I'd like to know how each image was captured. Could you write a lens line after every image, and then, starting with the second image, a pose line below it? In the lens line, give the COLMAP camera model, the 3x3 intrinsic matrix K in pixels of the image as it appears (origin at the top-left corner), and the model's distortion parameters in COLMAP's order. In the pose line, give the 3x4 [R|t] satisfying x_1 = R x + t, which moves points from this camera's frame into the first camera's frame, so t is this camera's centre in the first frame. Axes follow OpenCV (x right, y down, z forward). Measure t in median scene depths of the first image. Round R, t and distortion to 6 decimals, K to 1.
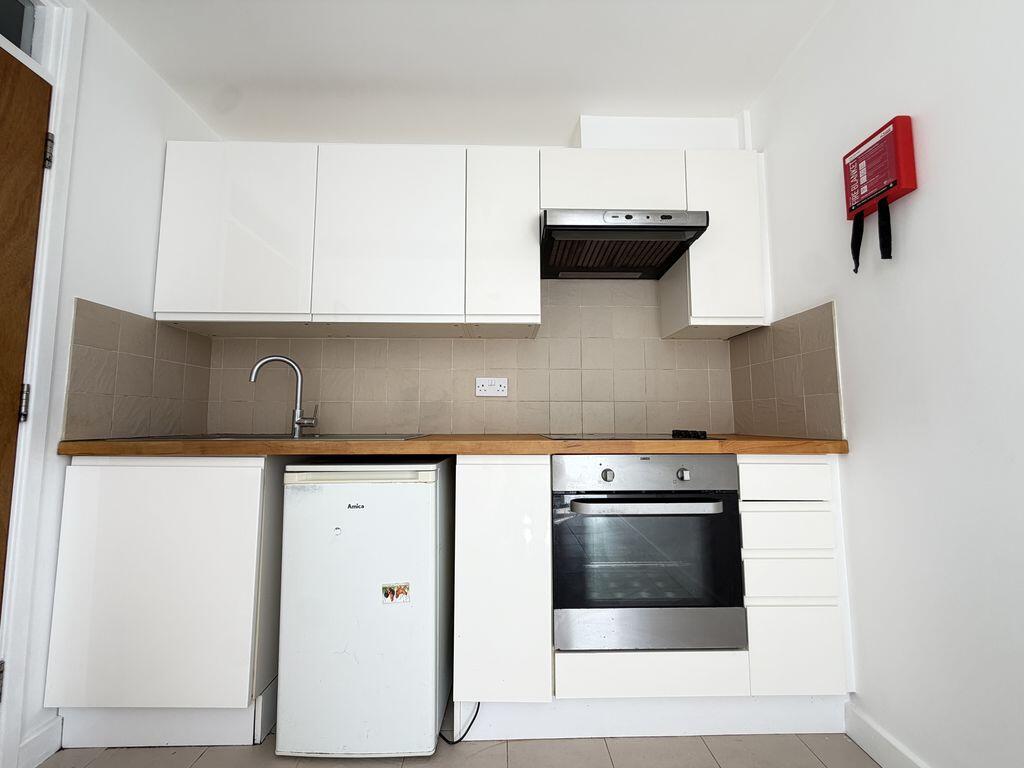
lens RADIAL K [[408.1, 0, 511.5], [0, 408.1, 386.0], [0, 0, 1]] dist [0.000812, -0.000309]
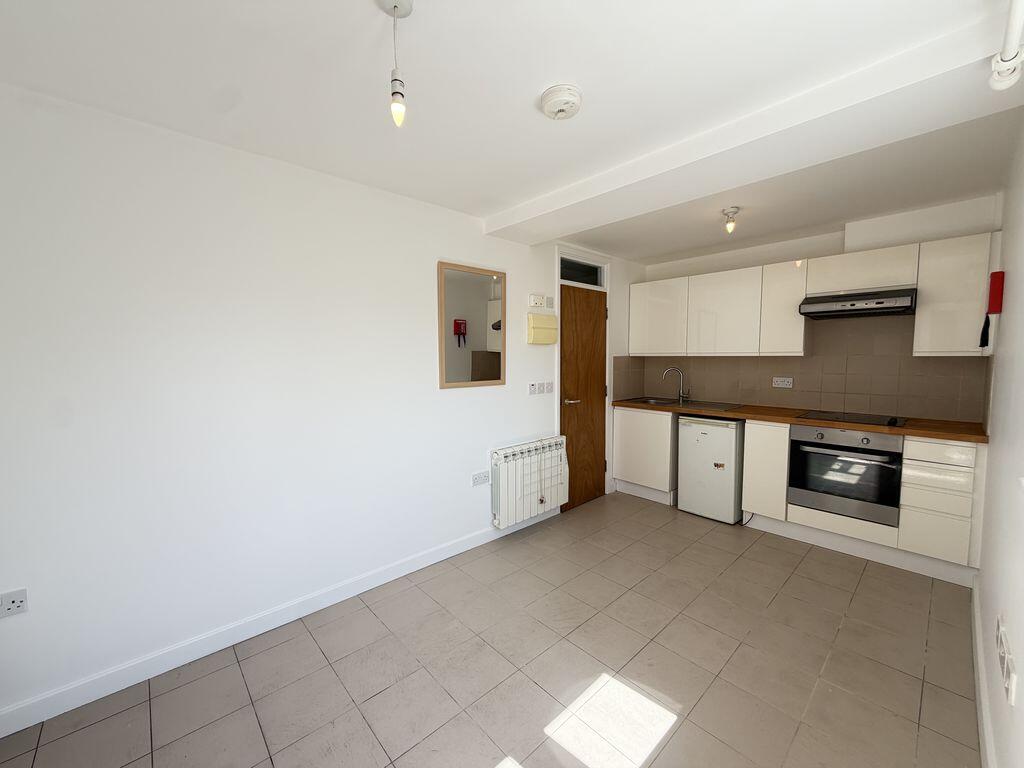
lens RADIAL K [[408.1, 0, 512.6], [0, 408.1, 384.4], [0, 0, 1]] dist [0.000812, -0.000309]
pose [[0.663561, 0.049327, -0.746494, 0.778589], [0.066045, 0.990066, 0.124129, -0.449382], [0.745201, -0.131669, 0.653711, -1.676036]]
